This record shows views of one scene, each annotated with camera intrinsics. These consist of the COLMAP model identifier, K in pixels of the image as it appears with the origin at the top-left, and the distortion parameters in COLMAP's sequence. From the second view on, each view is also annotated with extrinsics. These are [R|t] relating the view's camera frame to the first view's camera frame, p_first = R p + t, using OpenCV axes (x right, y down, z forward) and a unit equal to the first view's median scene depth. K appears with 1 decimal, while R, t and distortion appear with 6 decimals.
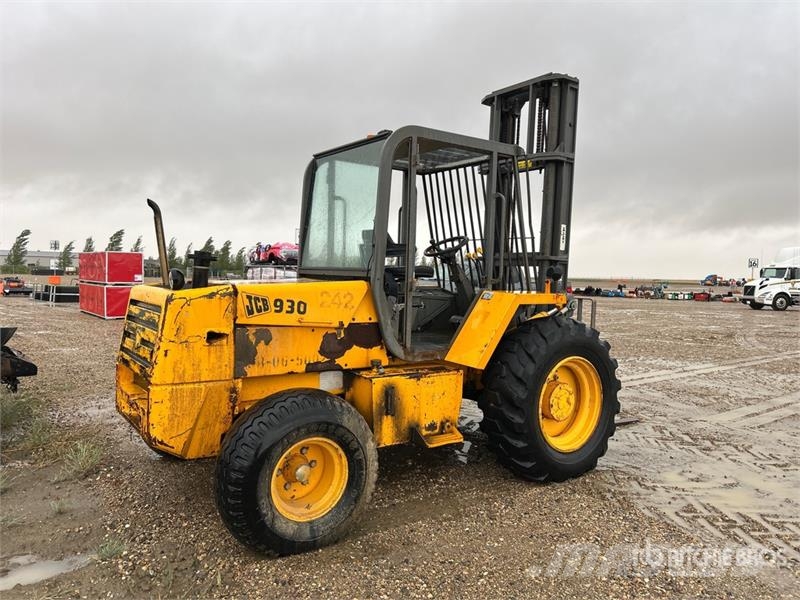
lens RADIAL K [[580.9, 0, 407.4], [0, 580.9, 297.7], [0, 0, 1]] dist [0.066365, -0.058786]
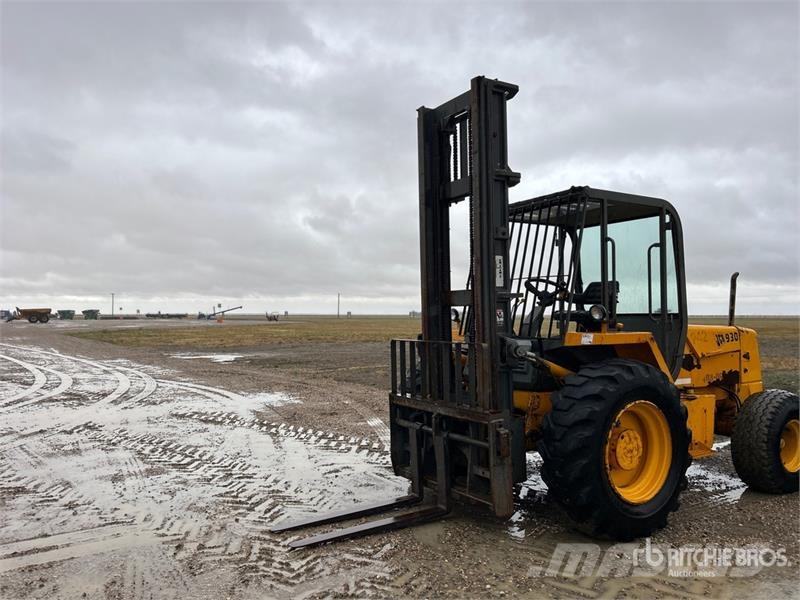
lens RADIAL K [[600.3, 0, 395.1], [0, 600.3, 297.6], [0, 0, 1]] dist [0.064411, -0.067652]
pose [[-0.997551, -0.019253, 0.067242, 0.319466], [-0.018681, 0.999784, 0.009128, -0.094667], [-0.067403, 0.007849, -0.997695, 2.520377]]
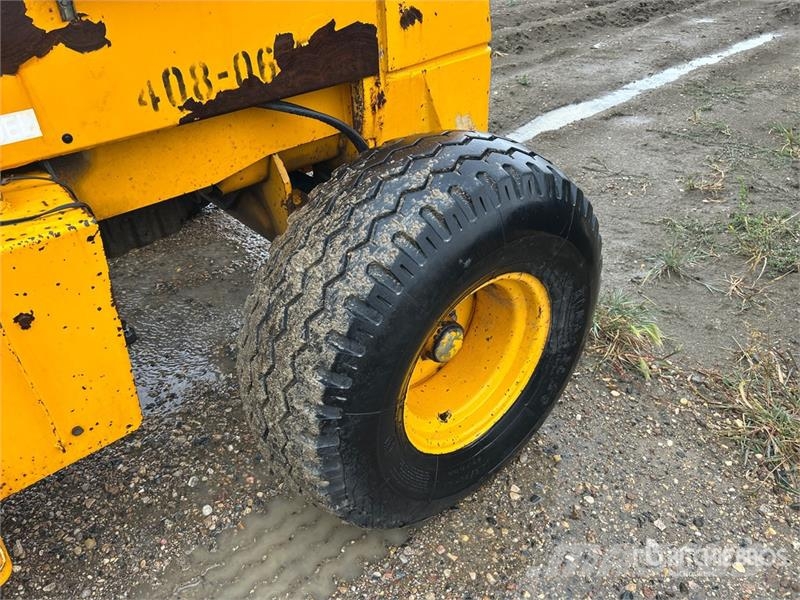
lens RADIAL K [[598.8, 0, 400.0], [0, 598.8, 300.0], [0, 0, 1]] dist [0.066948, -0.060782]
pose [[-0.994798, 0.060697, -0.081810, -0.365520], [-0.002009, 0.791257, 0.611480, -0.012880], [0.101847, 0.608464, -0.787019, 1.426034]]
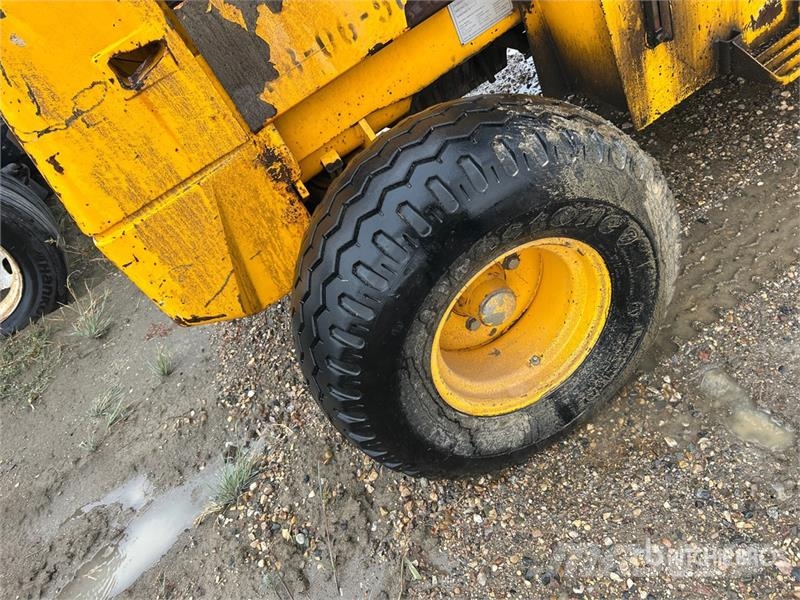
lens RADIAL K [[590.6, 0, 400.0], [0, 590.6, 300.0], [0, 0, 1]] dist [0.055335, -0.065755]
pose [[0.894710, -0.204030, -0.397323, -0.057127], [0.421069, 0.682017, 0.597958, 0.012494], [0.148979, -0.702299, 0.696118, 0.546876]]
